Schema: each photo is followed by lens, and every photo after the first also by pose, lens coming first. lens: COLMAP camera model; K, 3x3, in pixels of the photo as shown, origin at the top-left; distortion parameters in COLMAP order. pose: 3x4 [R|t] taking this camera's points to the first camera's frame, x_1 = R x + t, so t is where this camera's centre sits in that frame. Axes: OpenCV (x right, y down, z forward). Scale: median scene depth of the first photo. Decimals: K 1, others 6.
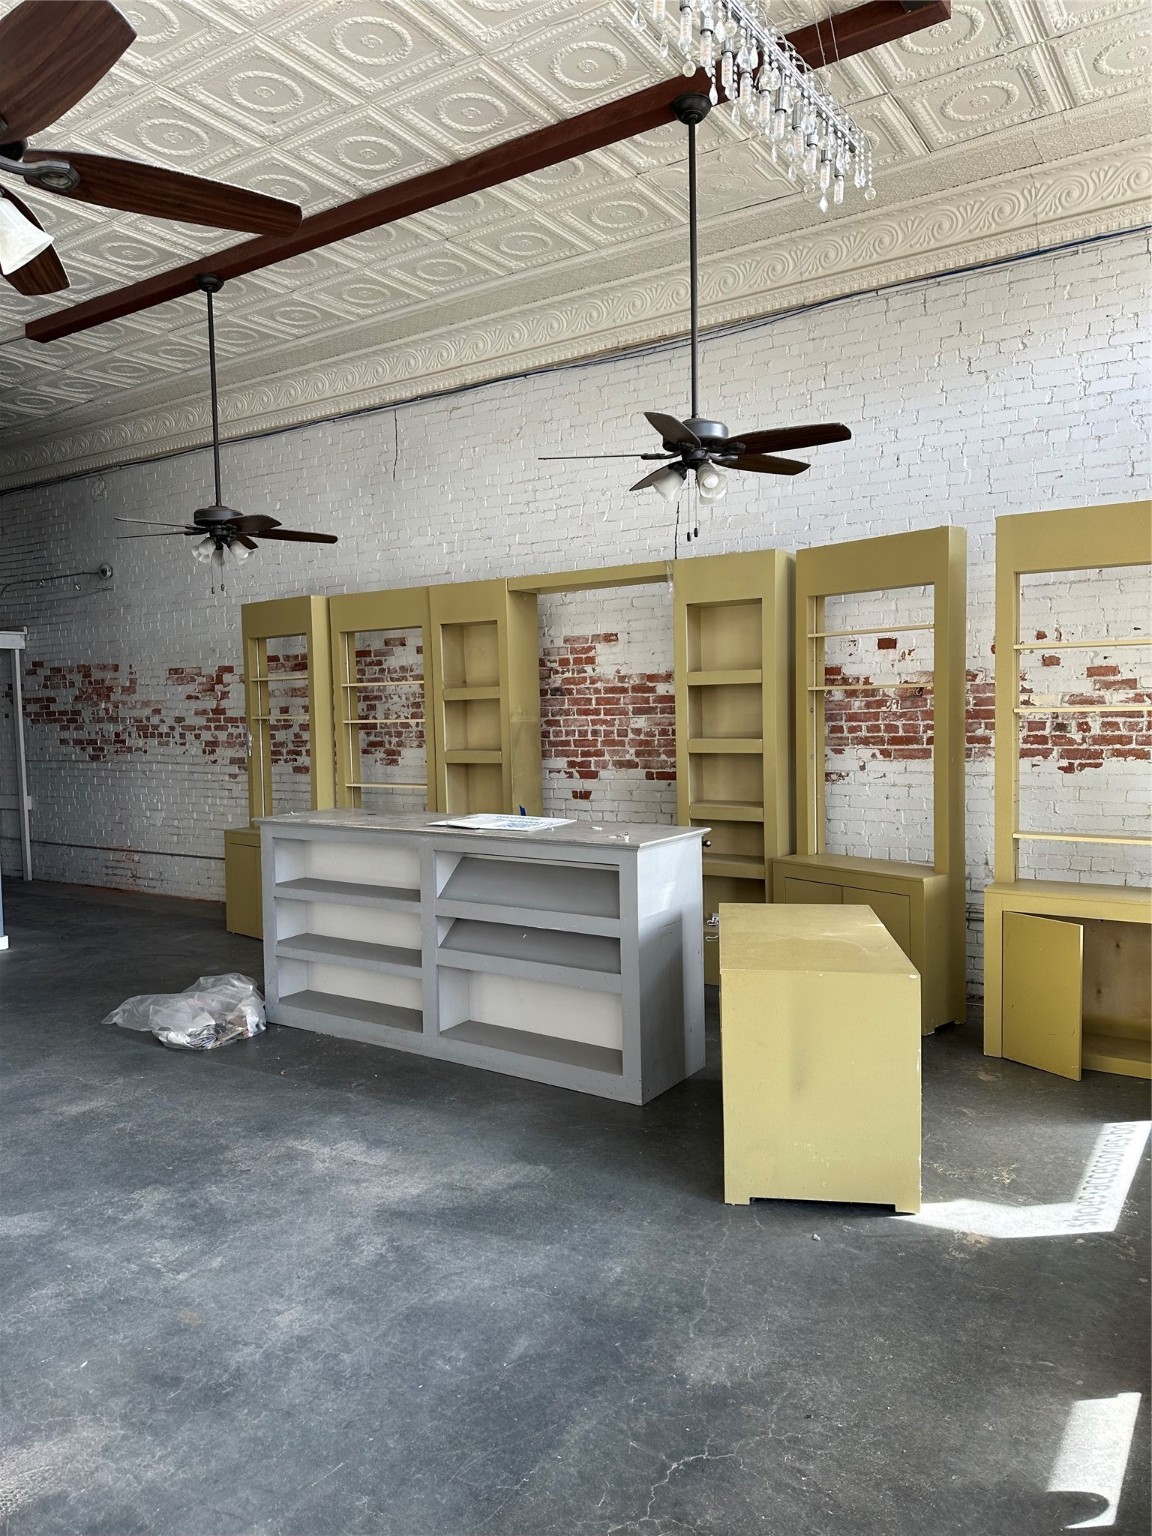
lens RADIAL K [[1088.2, 0, 583.1], [0, 1088.2, 772.3], [0, 0, 1]] dist [0.096790, -0.146020]
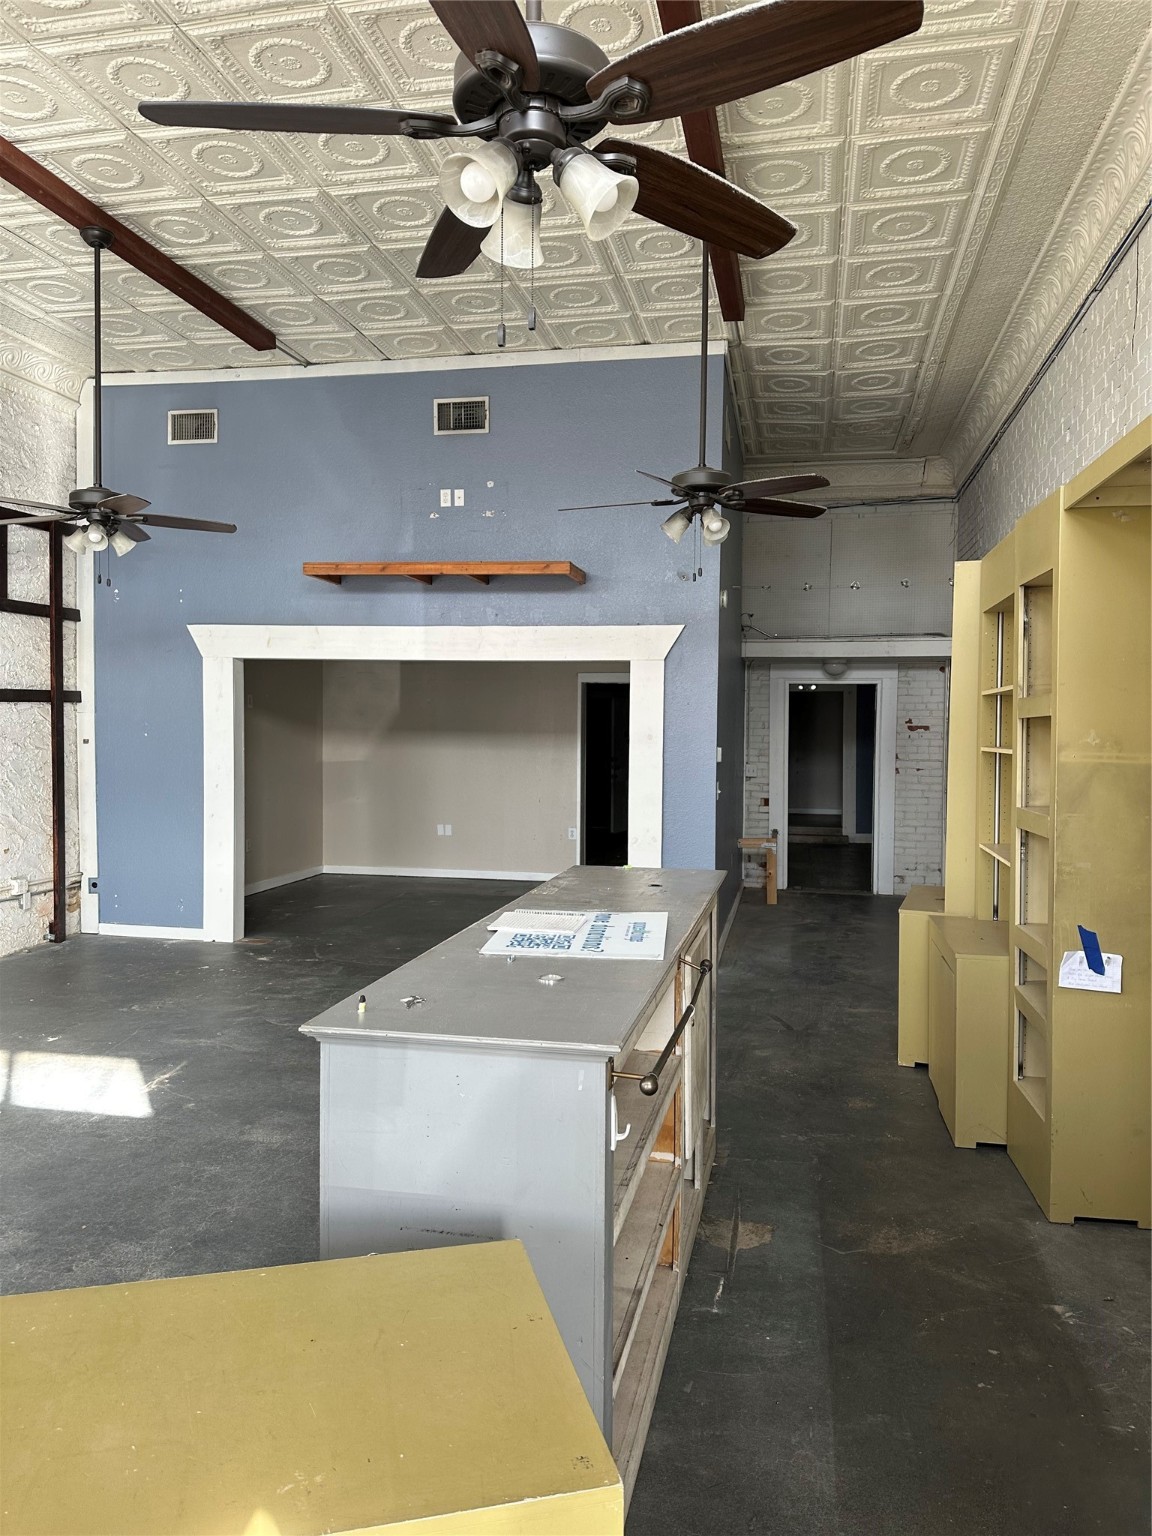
lens RADIAL K [[1089.7, 0, 570.2], [0, 1089.7, 746.6], [0, 0, 1]] dist [0.165467, -0.305435]
pose [[0.373698, 0.044353, -0.926489, 0.230353], [-0.076256, 0.996944, 0.016968, -0.029476], [0.924410, 0.064309, 0.375938, 0.388270]]
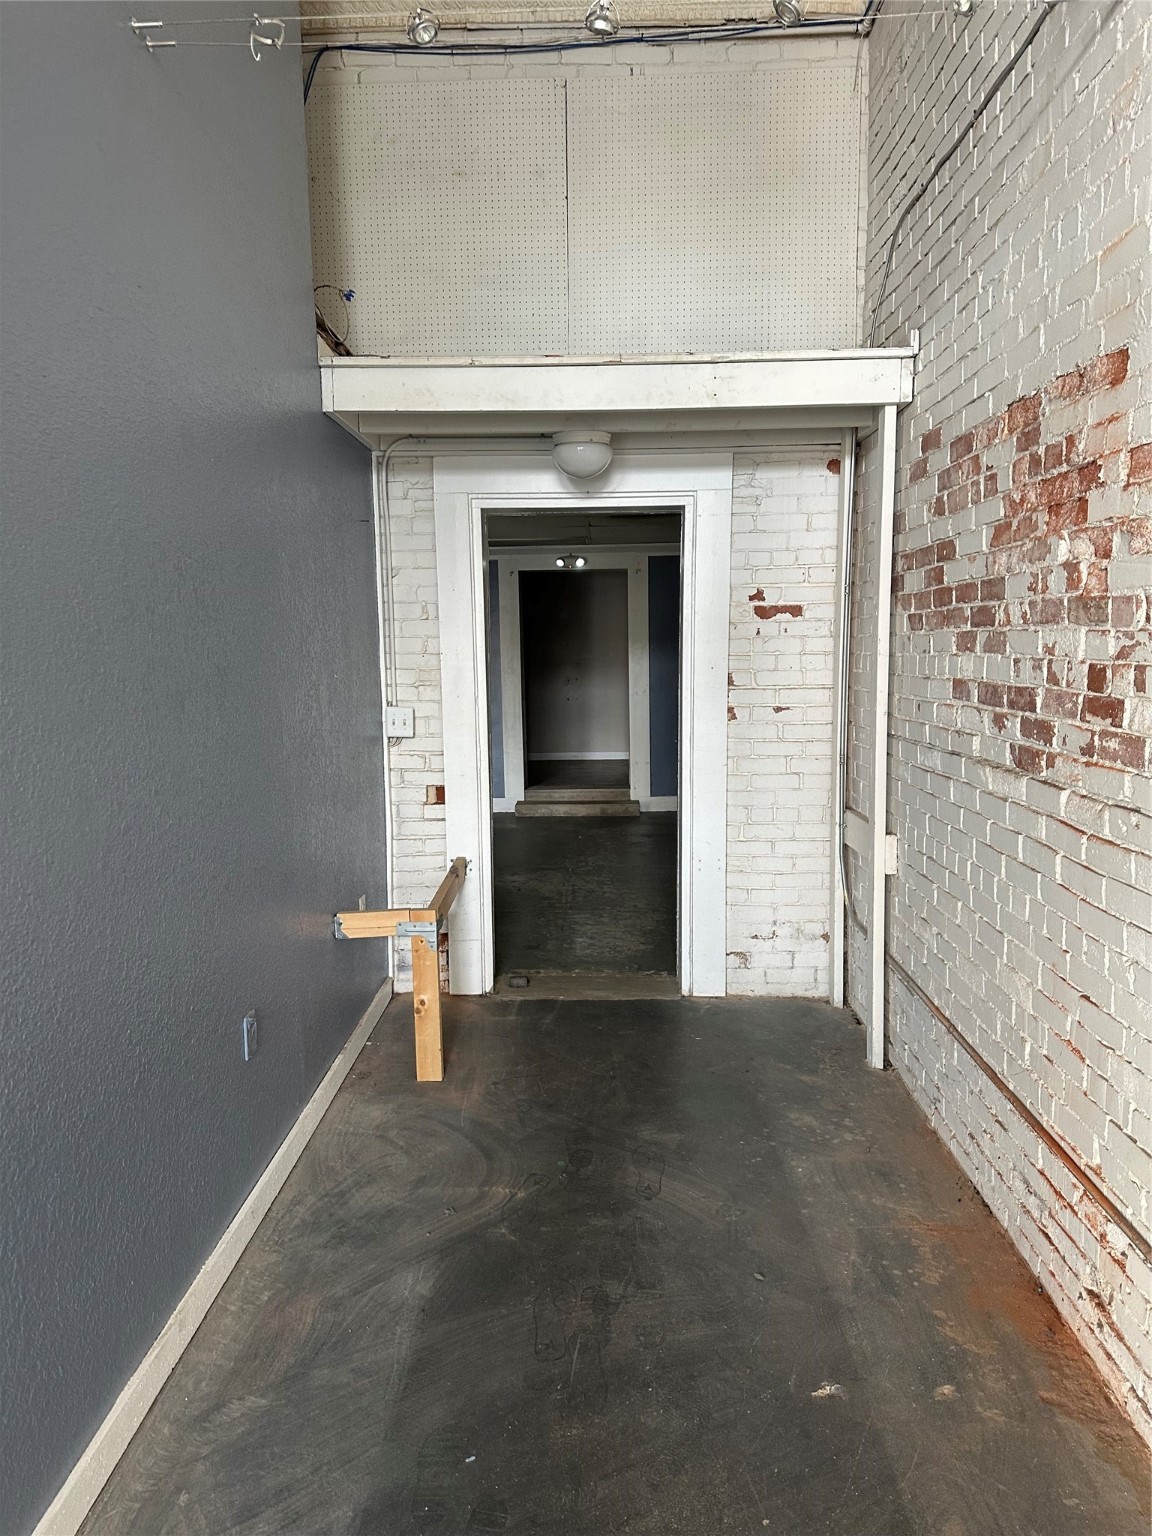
lens RADIAL K [[1088.2, 0, 583.1], [0, 1088.2, 772.3], [0, 0, 1]] dist [0.096790, -0.146020]
pose [[0.542403, 0.118428, -0.831729, -0.286121], [-0.054117, 0.992884, 0.106082, -0.032494], [0.838374, -0.012528, 0.544952, 0.779480]]
